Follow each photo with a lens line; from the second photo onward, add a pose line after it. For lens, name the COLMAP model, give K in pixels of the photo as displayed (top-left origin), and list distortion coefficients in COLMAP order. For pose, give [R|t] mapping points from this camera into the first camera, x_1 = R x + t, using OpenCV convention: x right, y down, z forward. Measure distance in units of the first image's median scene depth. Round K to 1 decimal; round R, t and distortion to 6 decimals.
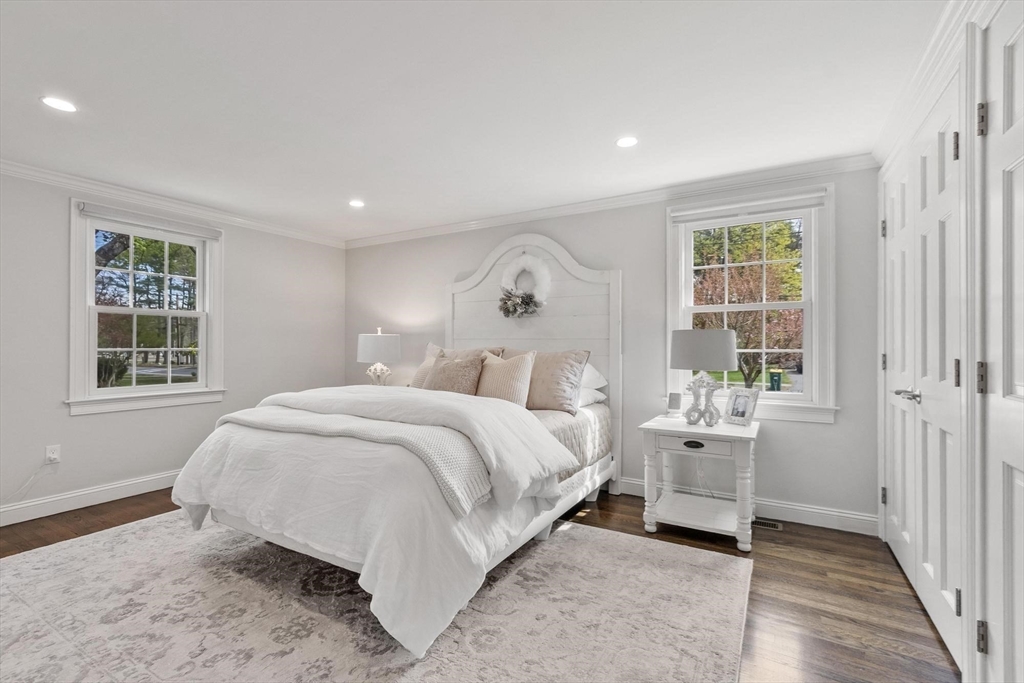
lens RADIAL K [[449.7, 0, 514.4], [0, 449.7, 342.3], [0, 0, 1]] dist [0.000388, -0.000999]
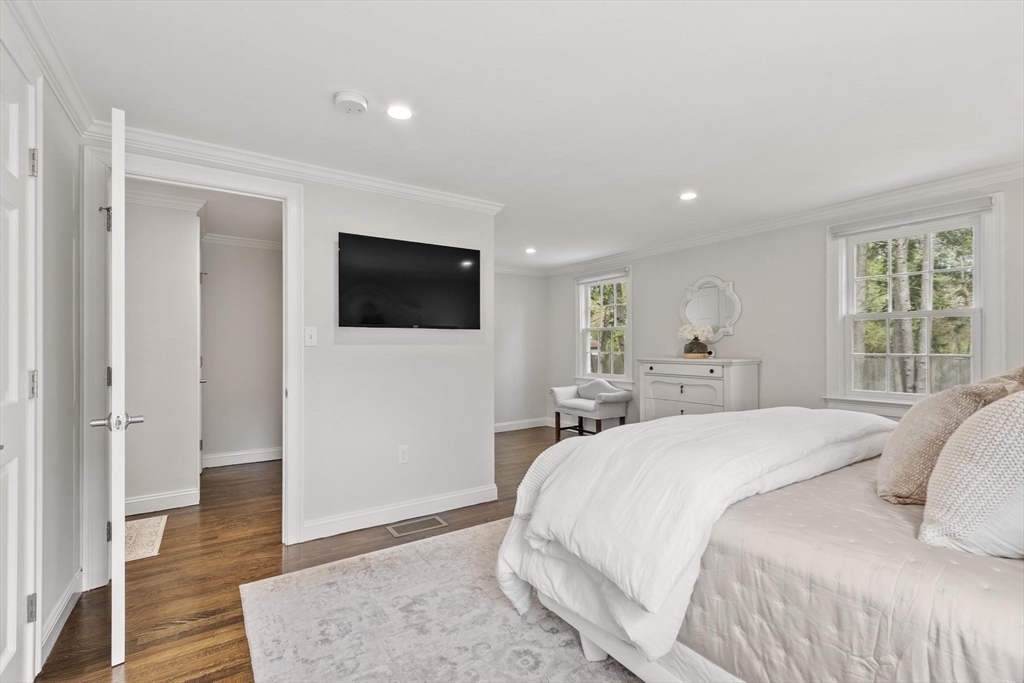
lens RADIAL K [[449.7, 0, 514.6], [0, 449.7, 346.5], [0, 0, 1]] dist [0.000388, -0.000999]
pose [[-0.447121, -0.006903, -0.894447, 0.432496], [0.003164, 0.999952, -0.009299, 0.005048], [0.894468, -0.006988, -0.447078, 0.761233]]
